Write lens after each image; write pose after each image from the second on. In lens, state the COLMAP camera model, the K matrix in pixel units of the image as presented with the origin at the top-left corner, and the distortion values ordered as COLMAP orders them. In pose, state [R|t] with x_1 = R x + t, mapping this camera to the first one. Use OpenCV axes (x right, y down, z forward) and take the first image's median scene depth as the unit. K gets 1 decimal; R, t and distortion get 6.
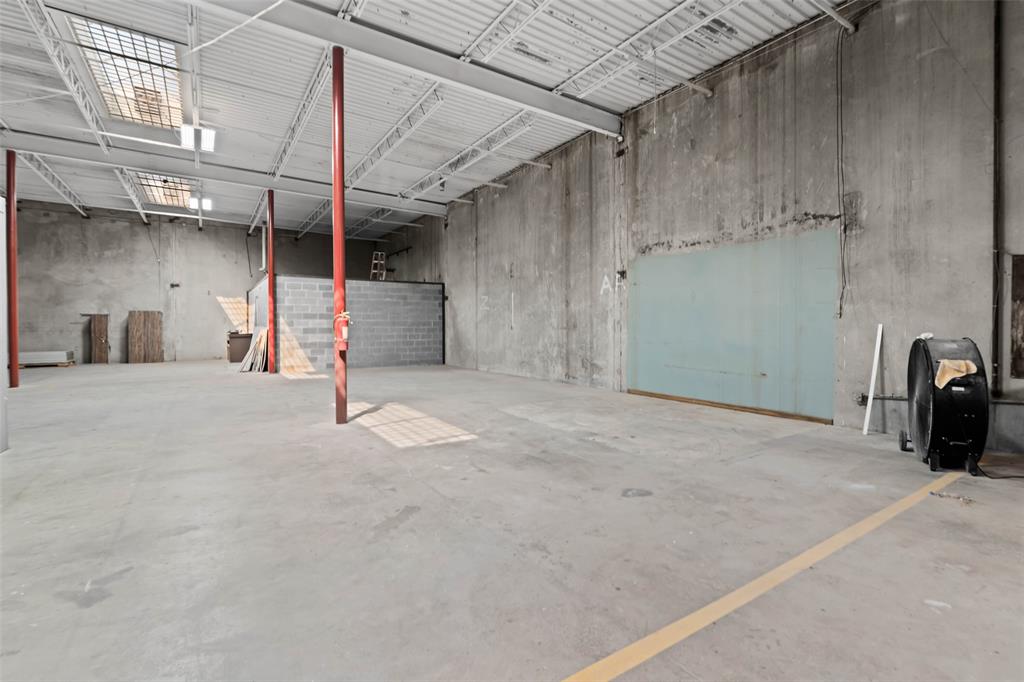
lens RADIAL K [[475.0, 0, 516.2], [0, 475.0, 347.6], [0, 0, 1]] dist [-0.004787, -0.000597]
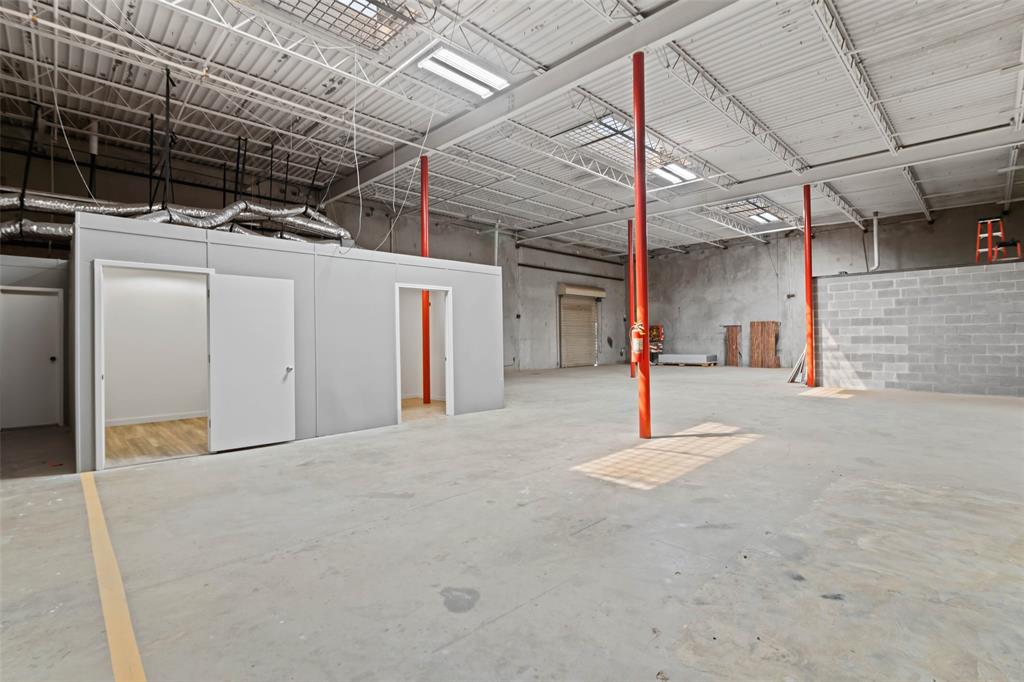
lens RADIAL K [[475.0, 0, 516.2], [0, 475.0, 347.6], [0, 0, 1]] dist [-0.004787, -0.000597]
pose [[0.185749, 0.018023, -0.982432, 0.252767], [-0.032033, 0.999411, 0.012278, -0.013097], [0.982075, 0.029190, 0.186217, 0.266253]]
